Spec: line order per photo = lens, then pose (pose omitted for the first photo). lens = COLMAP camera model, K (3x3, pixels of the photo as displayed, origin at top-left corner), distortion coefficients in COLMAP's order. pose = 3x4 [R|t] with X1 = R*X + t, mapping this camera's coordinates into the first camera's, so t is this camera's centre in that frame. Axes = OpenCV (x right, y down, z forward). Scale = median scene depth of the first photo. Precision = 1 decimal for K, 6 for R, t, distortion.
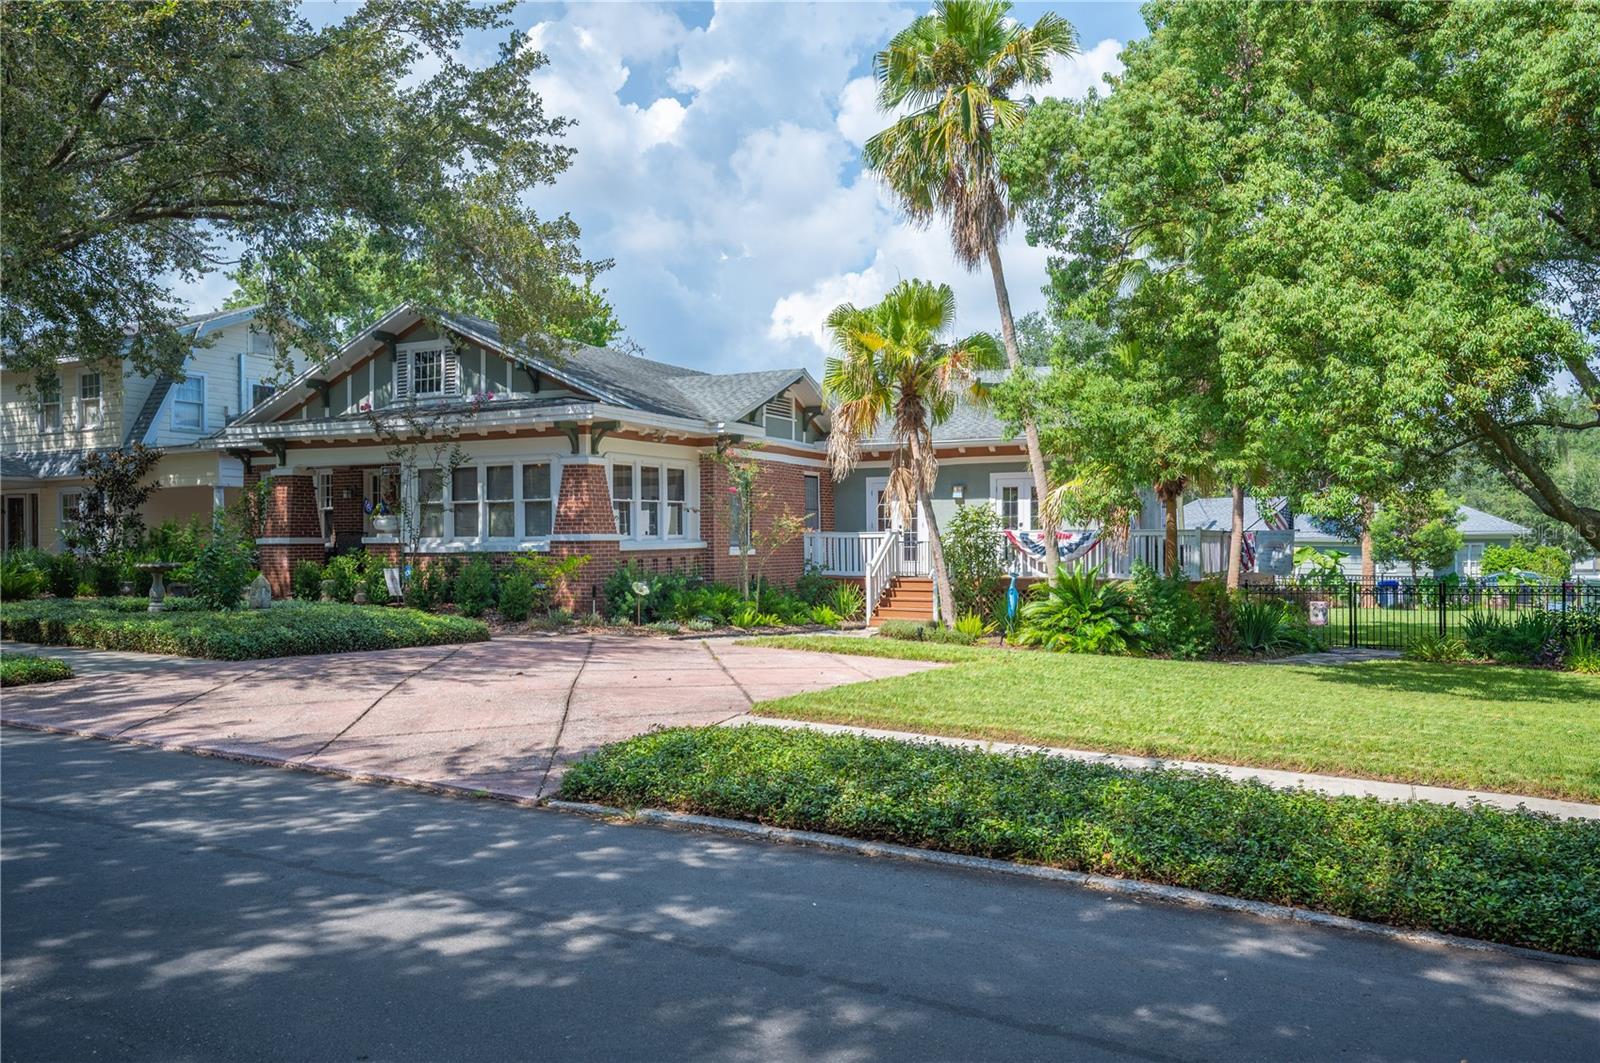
lens RADIAL K [[1164.5, 0, 800.0], [0, 1164.5, 531.5], [0, 0, 1]] dist [-0.002078, 0.000079]
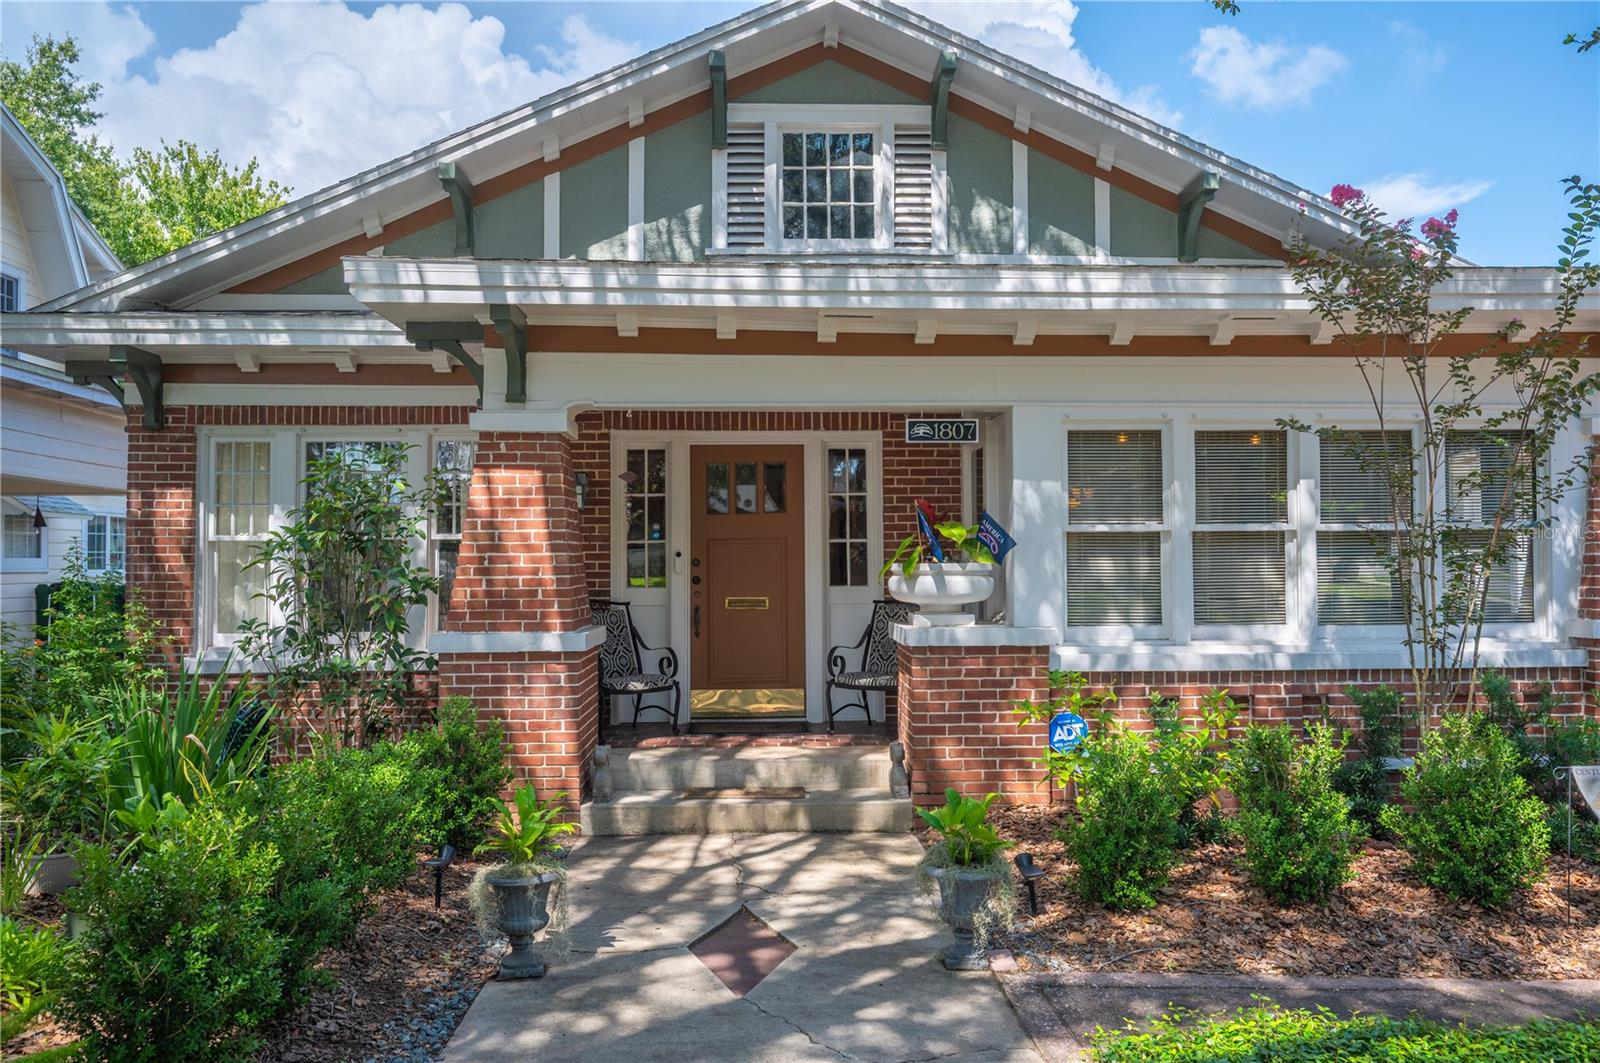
lens RADIAL K [[1205.4, 0, 801.3], [0, 1205.4, 524.1], [0, 0, 1]] dist [-0.003782, 0.009566]
pose [[0.880835, 0.015176, 0.473179, -0.533172], [-0.003035, 0.999647, -0.026413, -0.014772], [-0.473413, 0.021829, 0.880570, 0.677921]]
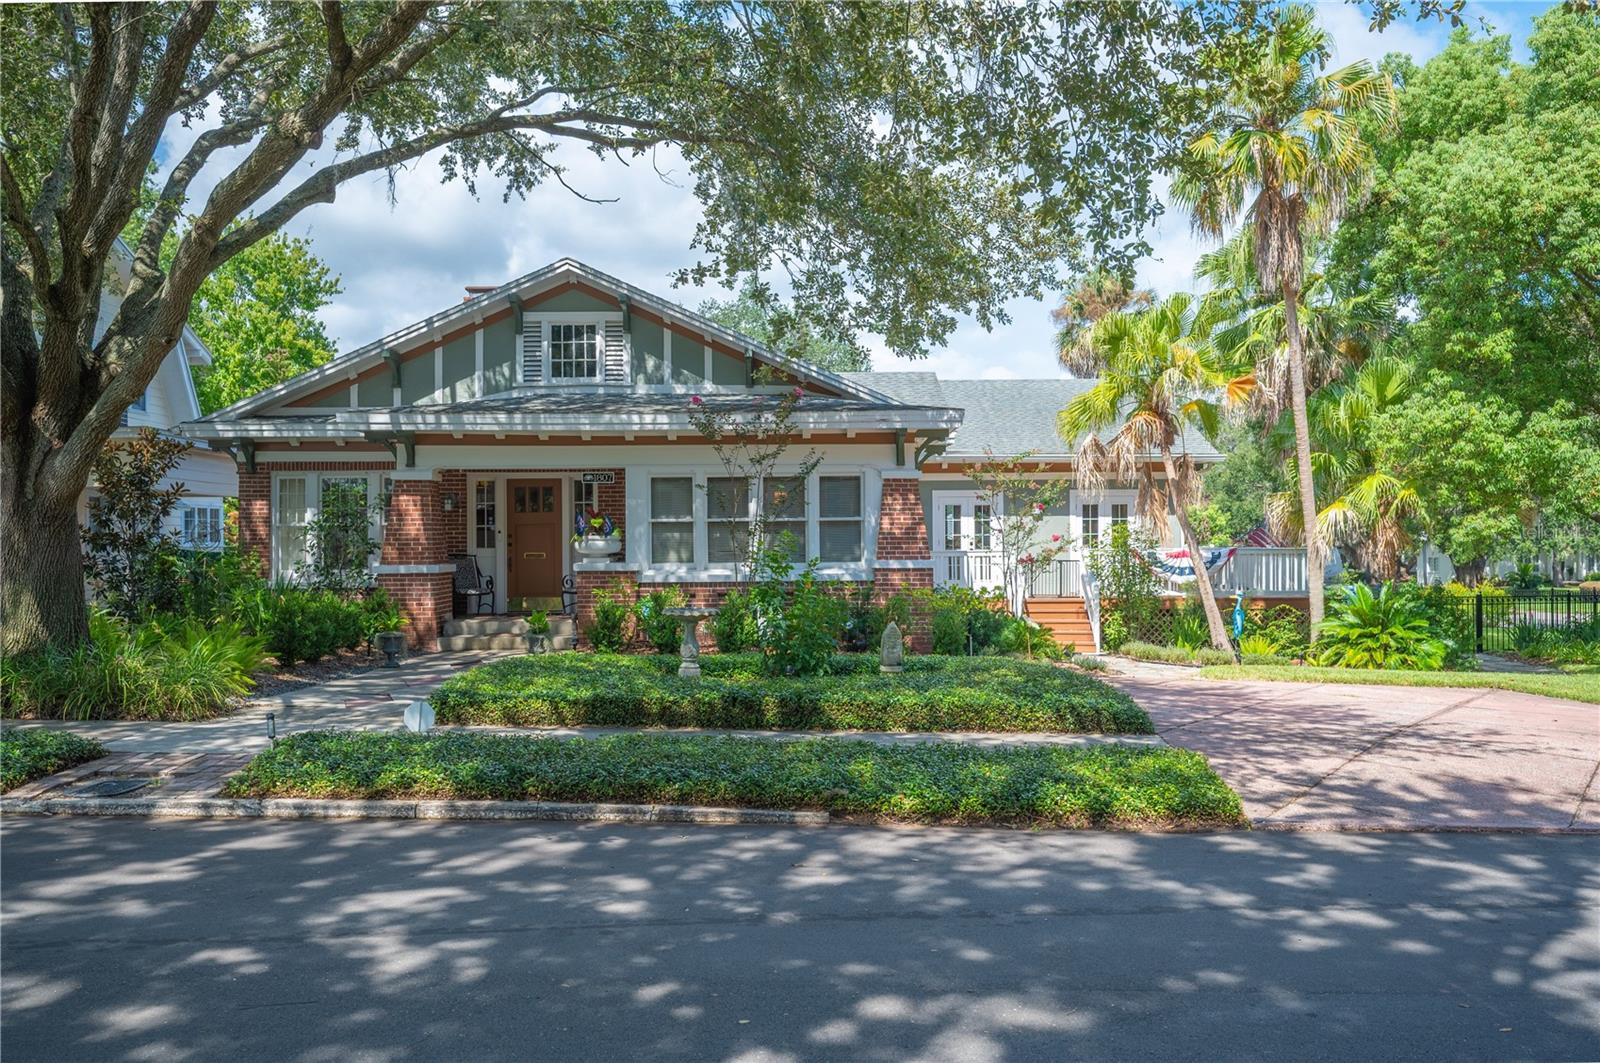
lens RADIAL K [[1263.7, 0, 790.8], [0, 1263.7, 527.9], [0, 0, 1]] dist [-0.001785, -0.004747]
pose [[0.898302, 0.003165, 0.439366, -0.582239], [-0.000959, 0.999986, -0.005242, -0.013682], [-0.439377, 0.004287, 0.898293, 0.175946]]
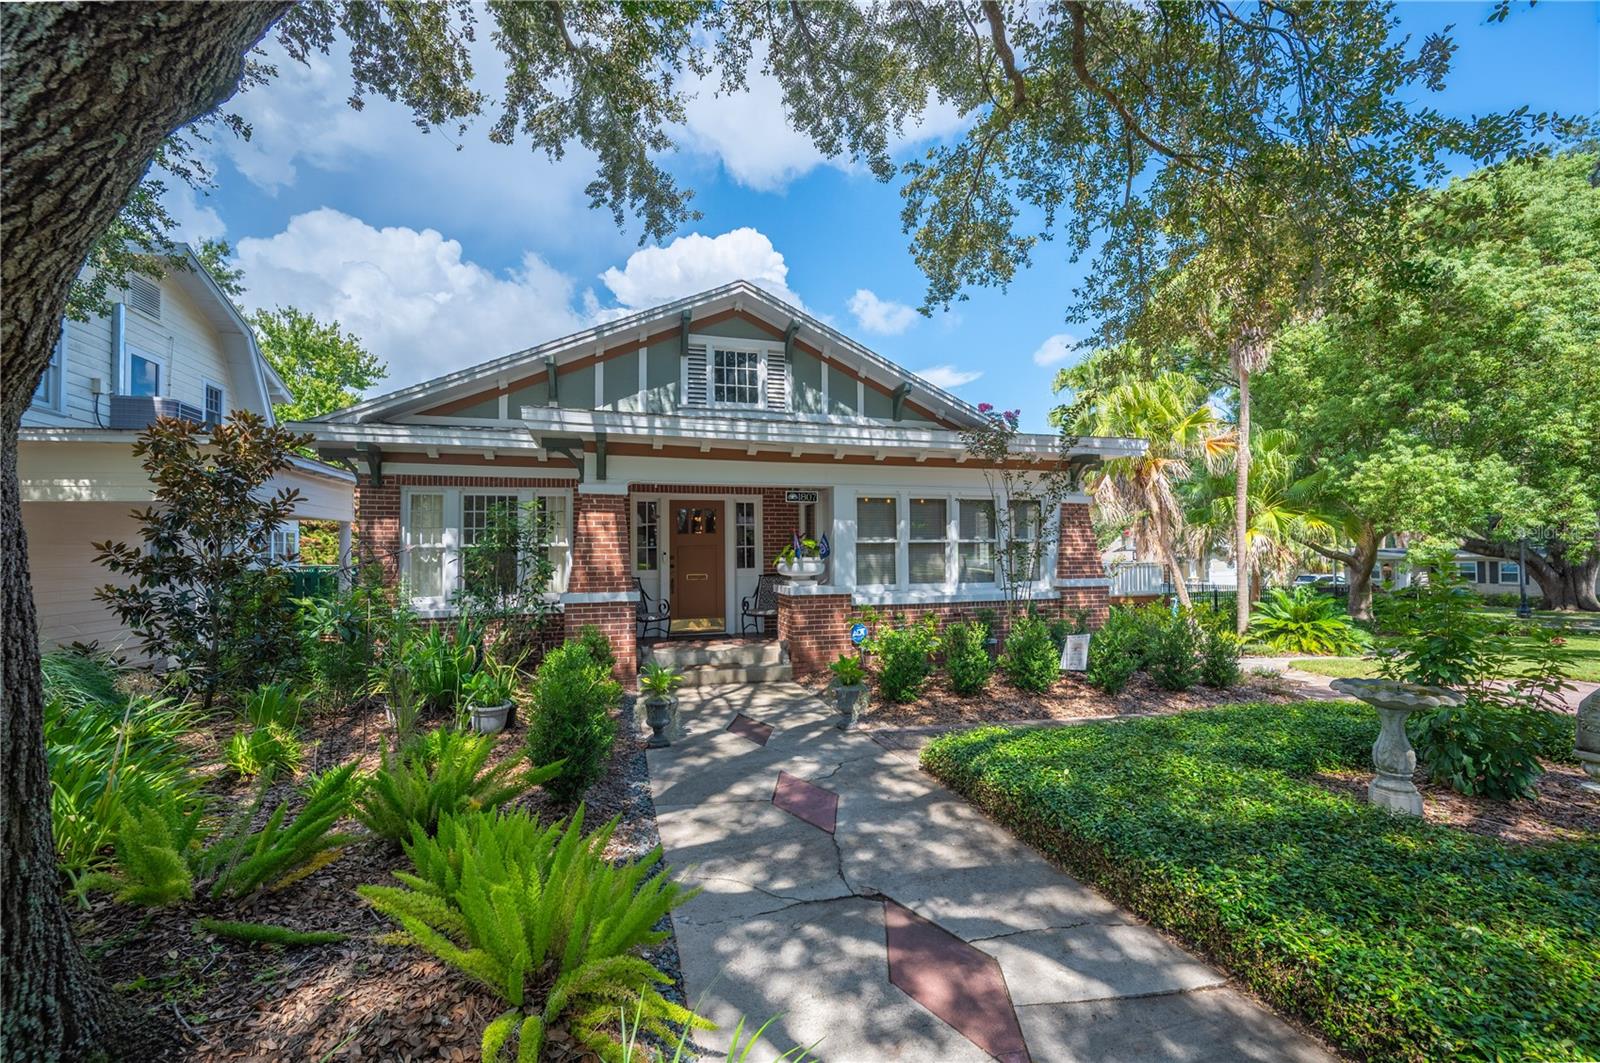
lens RADIAL K [[638.8, 0, 800.5], [0, 638.8, 534.9], [0, 0, 1]] dist [0.000960, -0.000344]
pose [[0.742249, 0.017765, 0.669889, -0.601982], [0.000572, 0.999631, -0.027144, -0.016027], [-0.670124, 0.020530, 0.741965, 0.666584]]
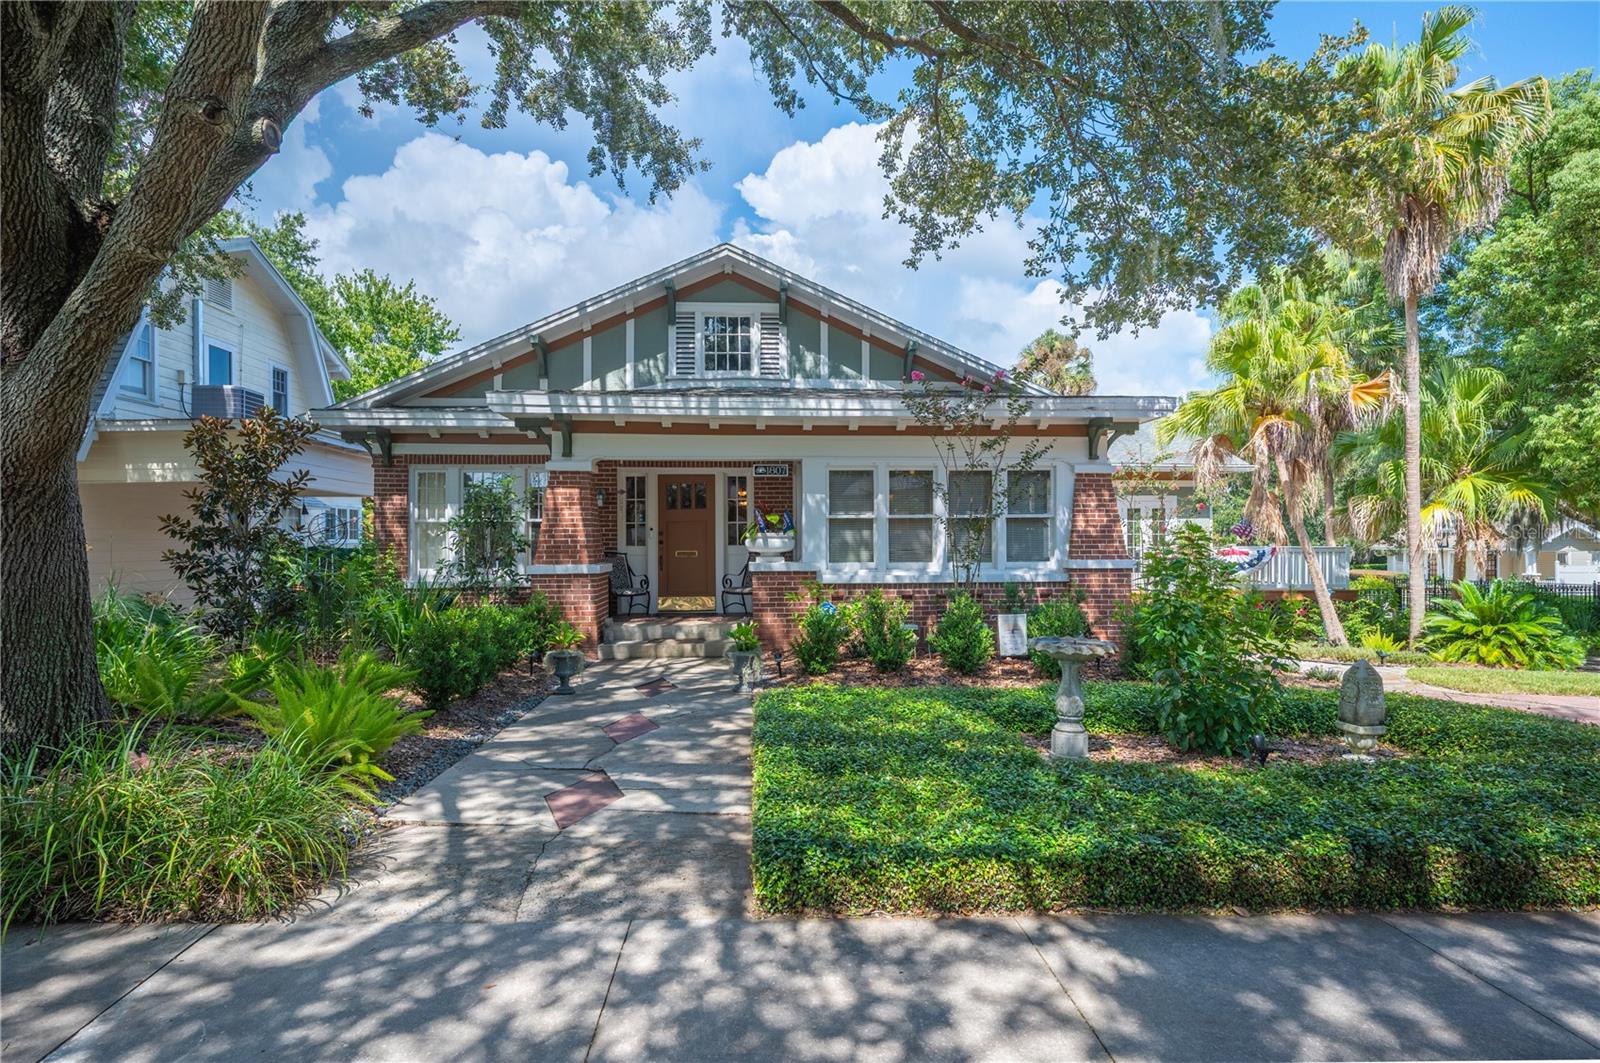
lens RADIAL K [[836.7, 0, 800.0], [0, 836.7, 531.5], [0, 0, 1]] dist [0.001930, 0.000652]
pose [[0.872355, 0.006097, 0.488835, -0.565734], [-0.004117, 0.999978, -0.005125, -0.011284], [-0.488856, 0.002458, 0.872361, 0.514660]]
